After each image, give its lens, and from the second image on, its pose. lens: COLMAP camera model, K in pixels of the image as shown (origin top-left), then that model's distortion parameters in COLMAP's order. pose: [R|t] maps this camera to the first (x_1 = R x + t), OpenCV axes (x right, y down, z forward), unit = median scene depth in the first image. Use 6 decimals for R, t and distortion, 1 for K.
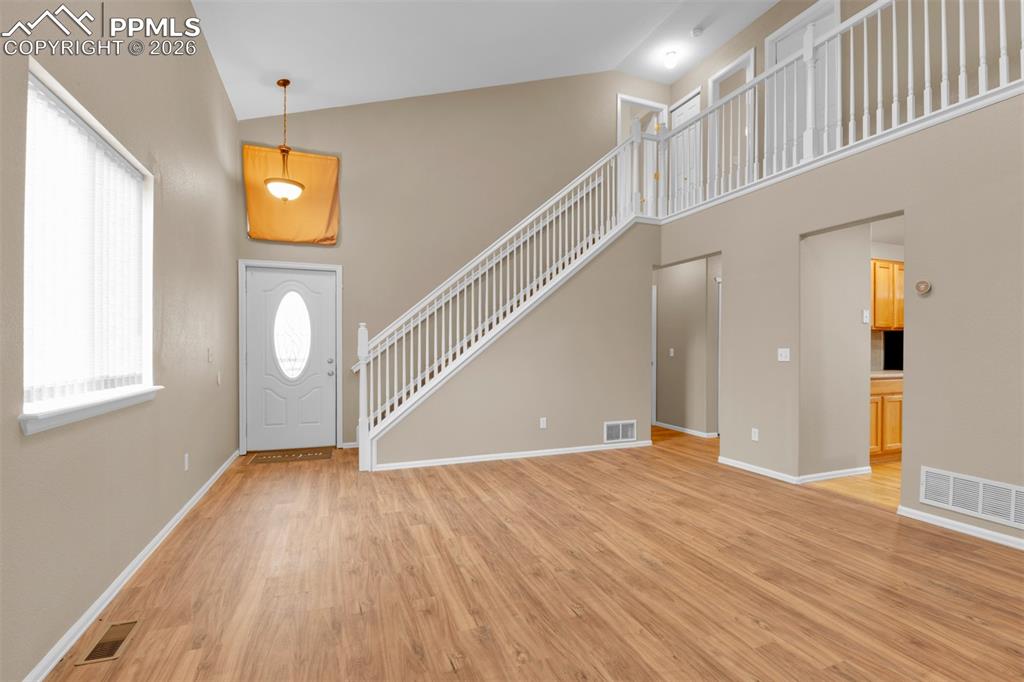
lens RADIAL K [[465.6, 0, 515.6], [0, 465.6, 349.0], [0, 0, 1]] dist [-0.003753, -0.005669]
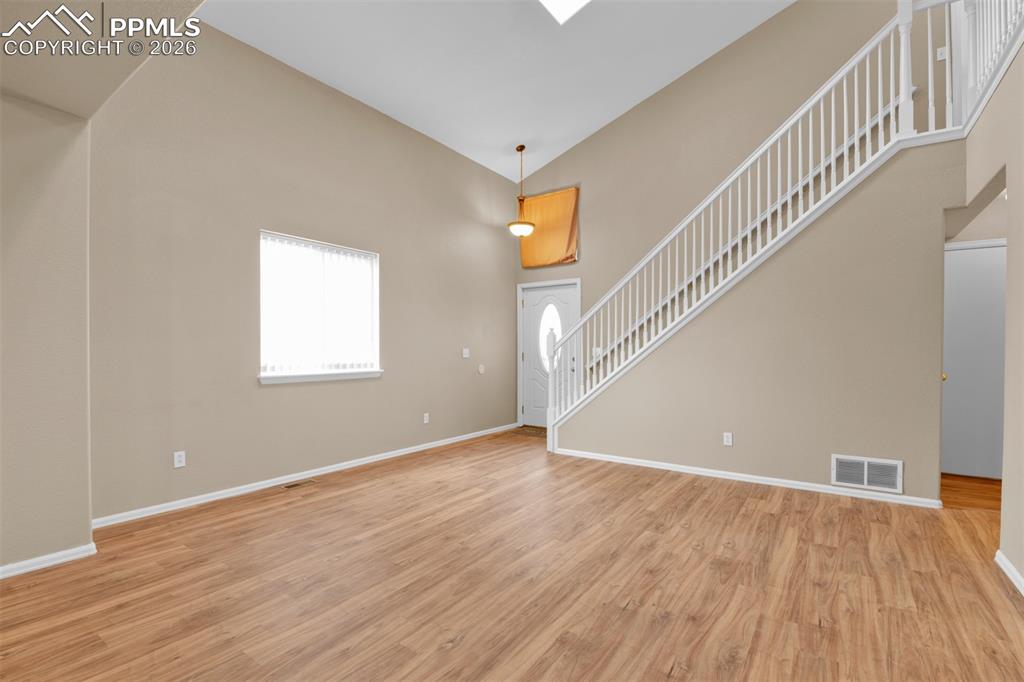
lens RADIAL K [[465.6, 0, 514.7], [0, 465.6, 336.9], [0, 0, 1]] dist [-0.003753, -0.005669]
pose [[0.549560, -0.020652, -0.835199, 0.910617], [-0.000126, 0.999692, -0.024802, -0.002214], [0.835454, 0.013736, 0.549388, 0.382227]]
